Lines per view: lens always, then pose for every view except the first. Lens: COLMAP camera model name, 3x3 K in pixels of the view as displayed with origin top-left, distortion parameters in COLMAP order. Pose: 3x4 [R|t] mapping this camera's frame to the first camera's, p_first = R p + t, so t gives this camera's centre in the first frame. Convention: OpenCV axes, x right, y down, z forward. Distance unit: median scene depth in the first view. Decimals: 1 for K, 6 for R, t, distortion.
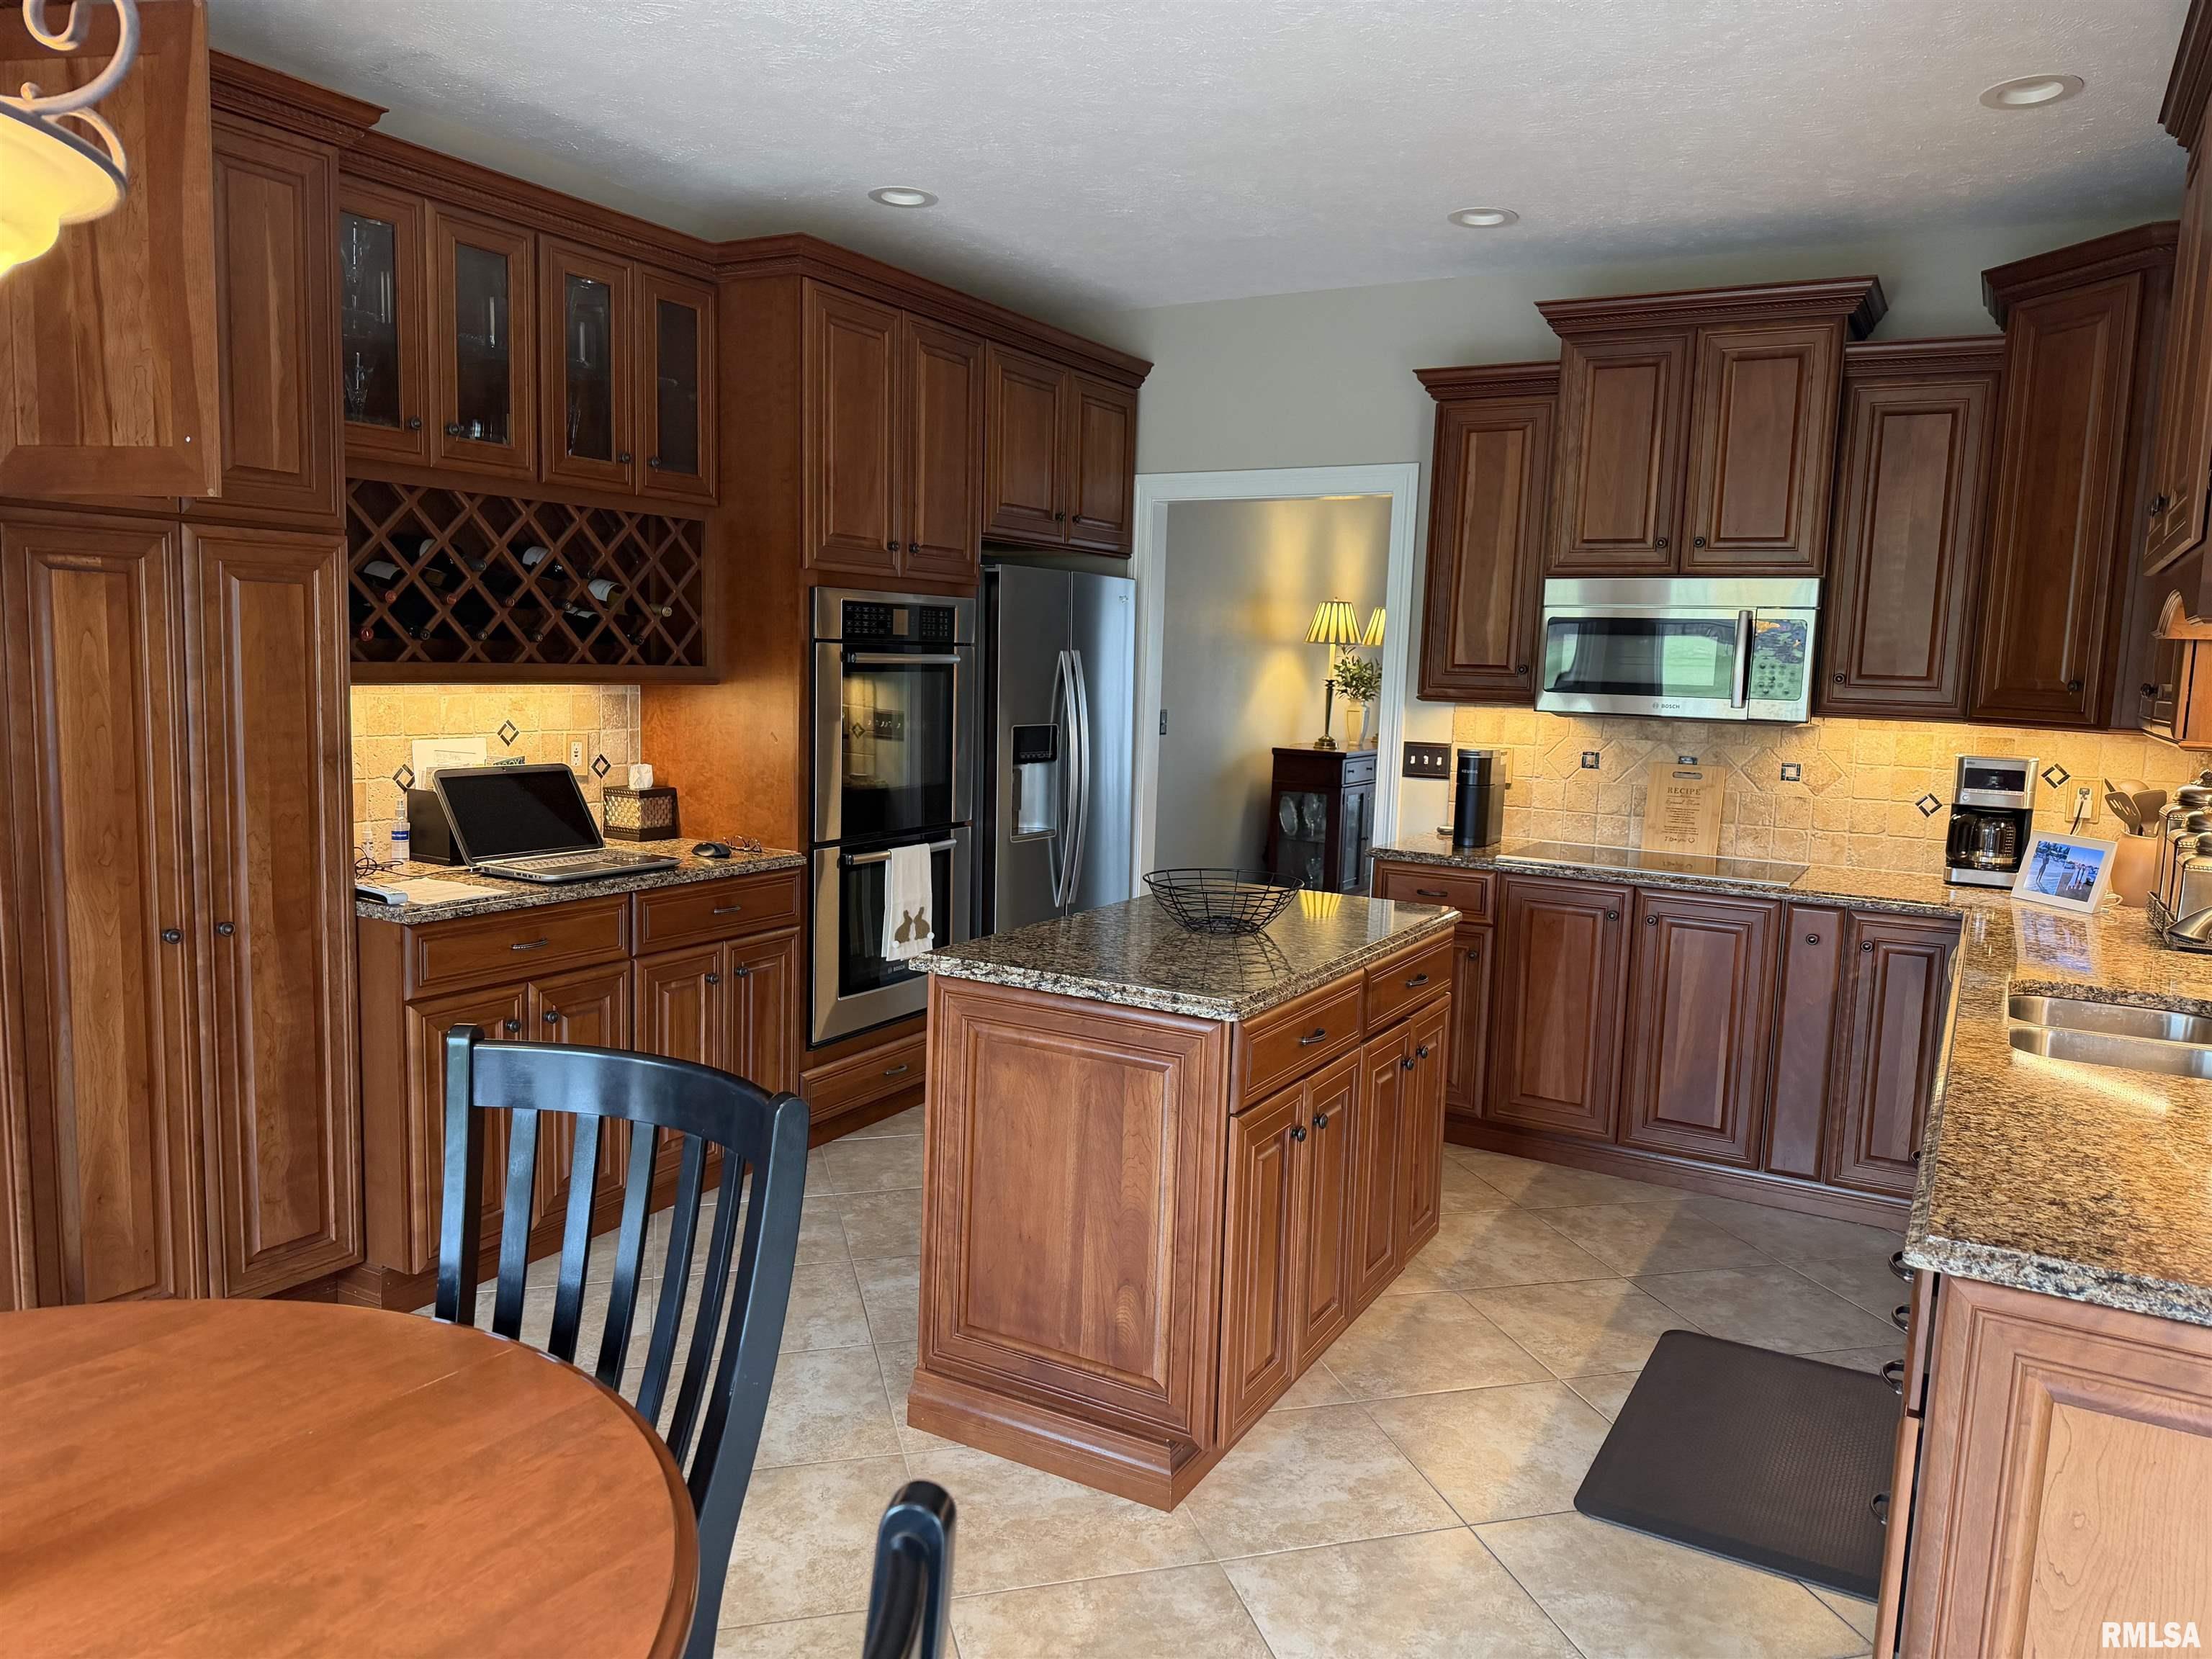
lens RADIAL K [[1558.8, 0, 1106.5], [0, 1558.8, 836.9], [0, 0, 1]] dist [0.010715, -0.006330]
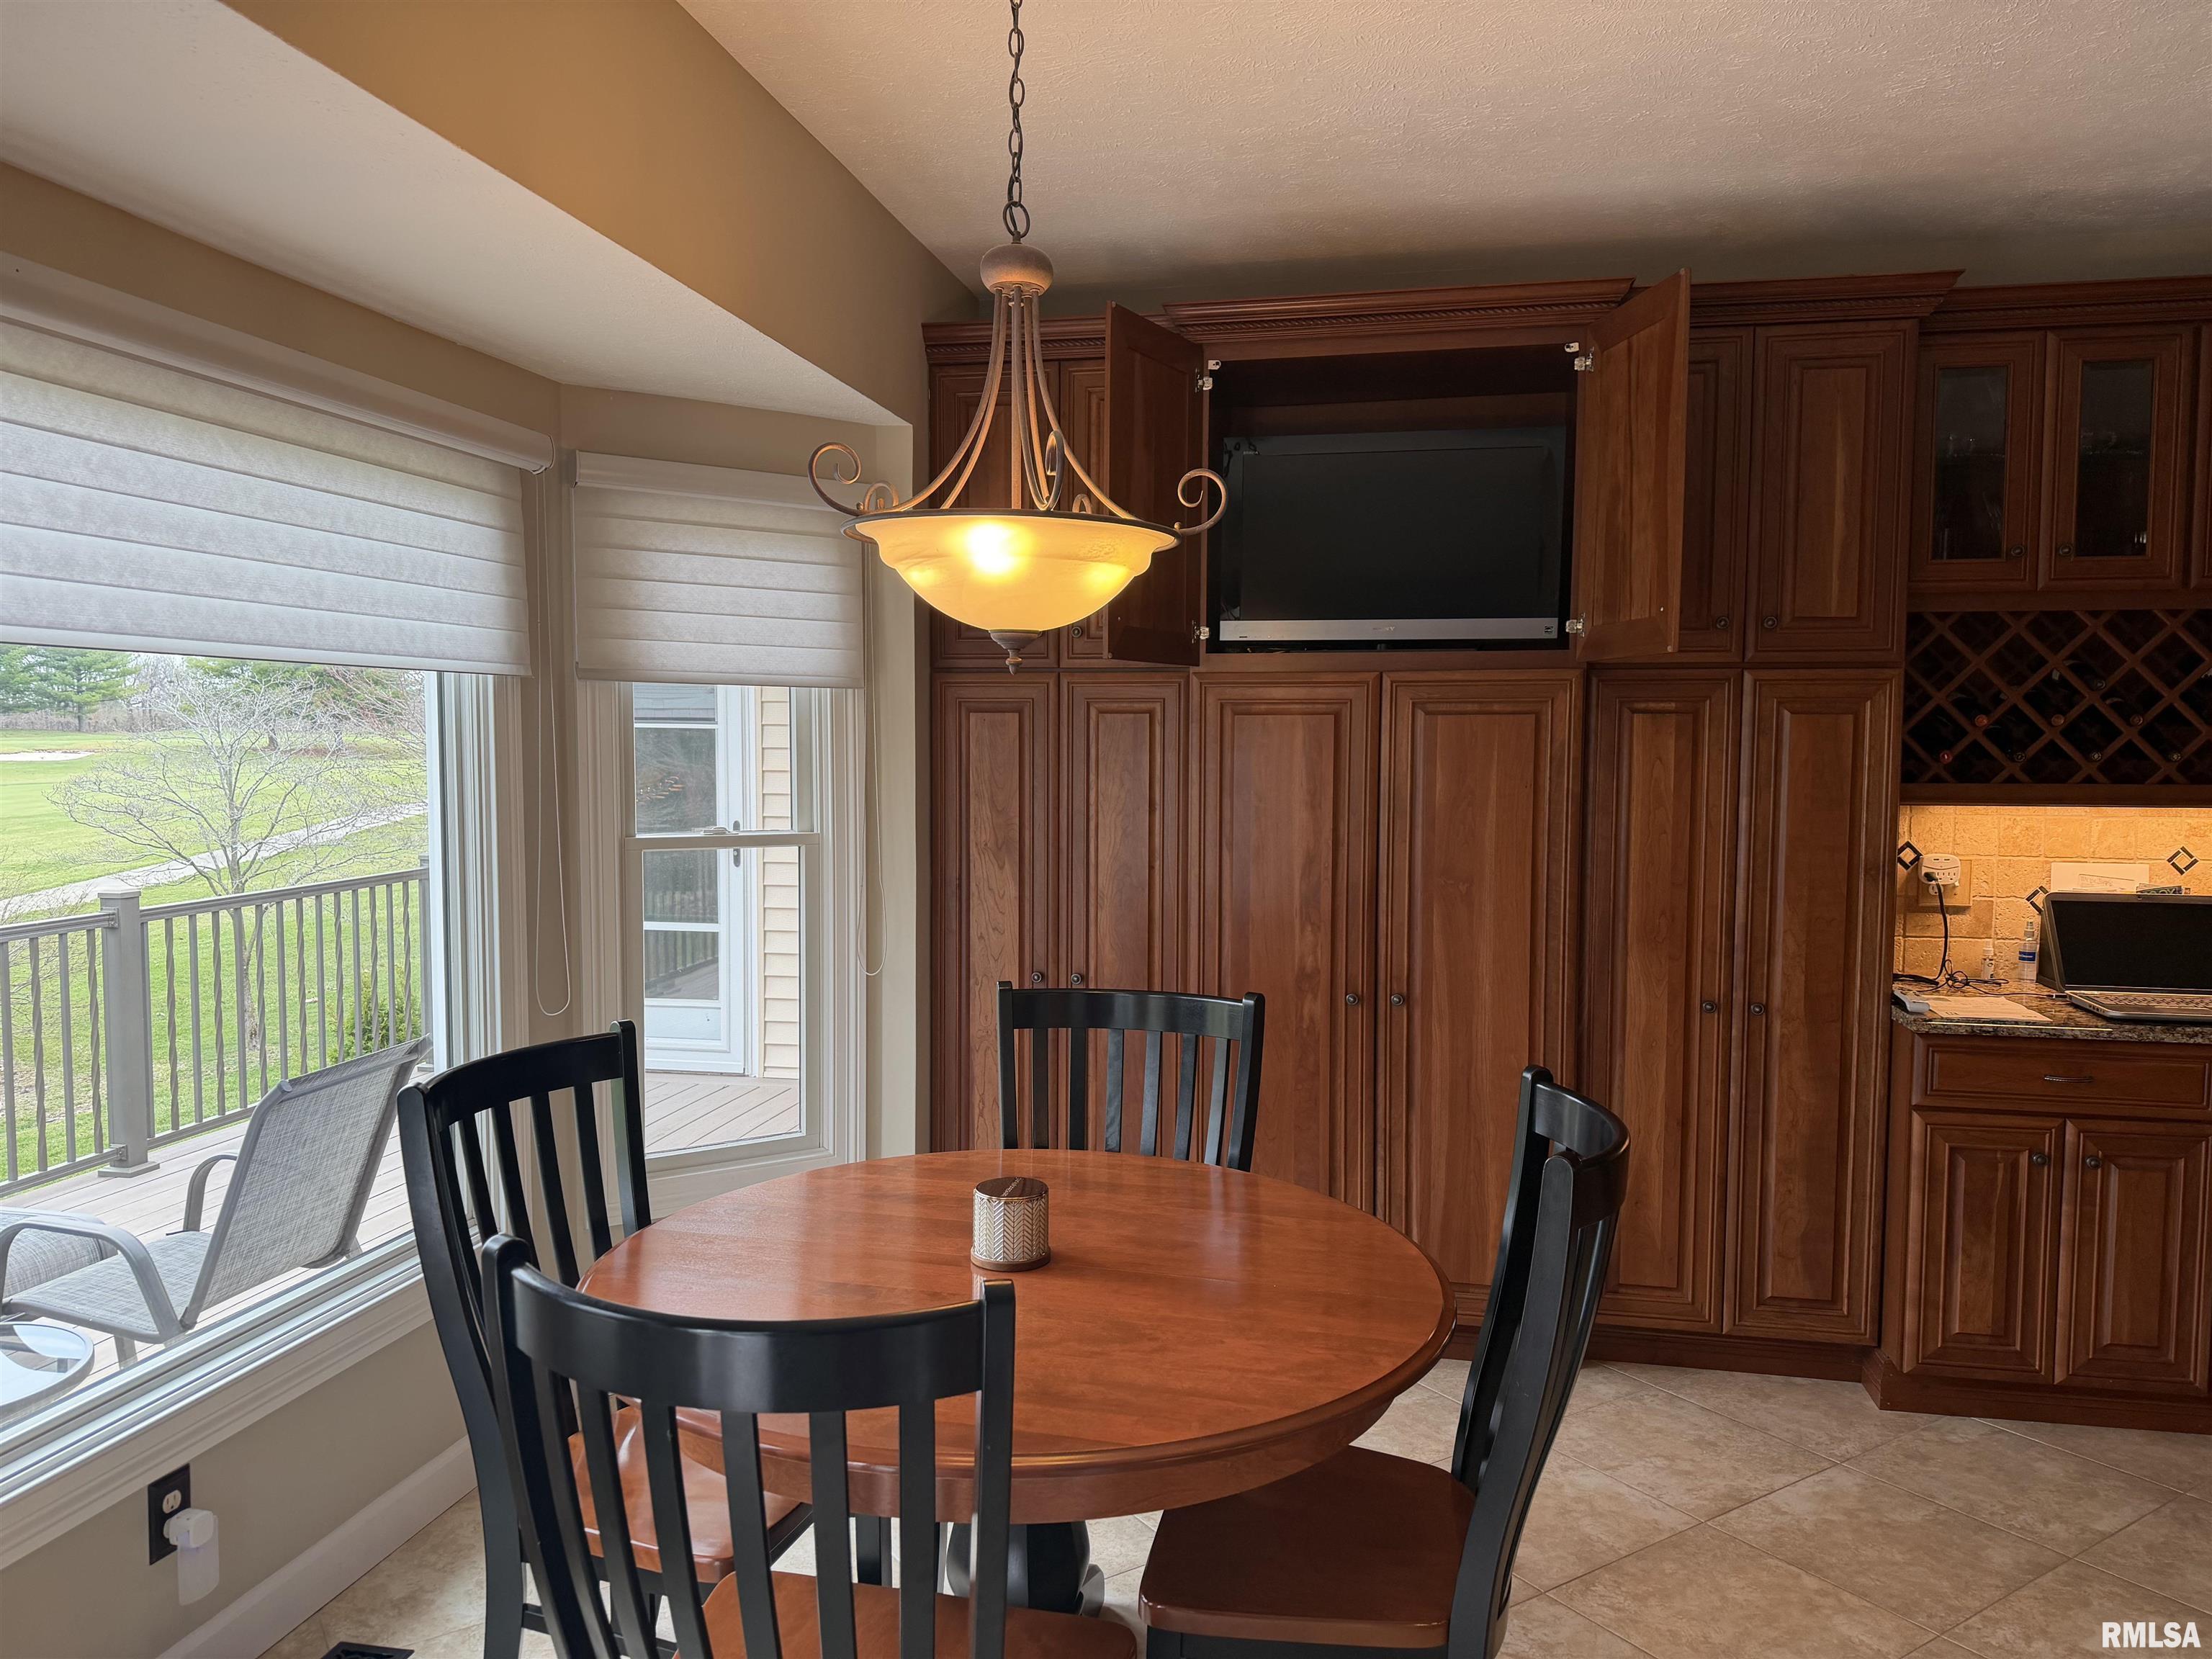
lens RADIAL K [[1558.8, 0, 1095.3], [0, 1558.8, 832.4], [0, 0, 1]] dist [0.010715, -0.006330]
pose [[0.299453, 0.025452, -0.953772, 0.392857], [-0.106747, 0.994262, -0.006982, -0.011269], [0.948121, 0.103903, 0.300451, 0.154993]]
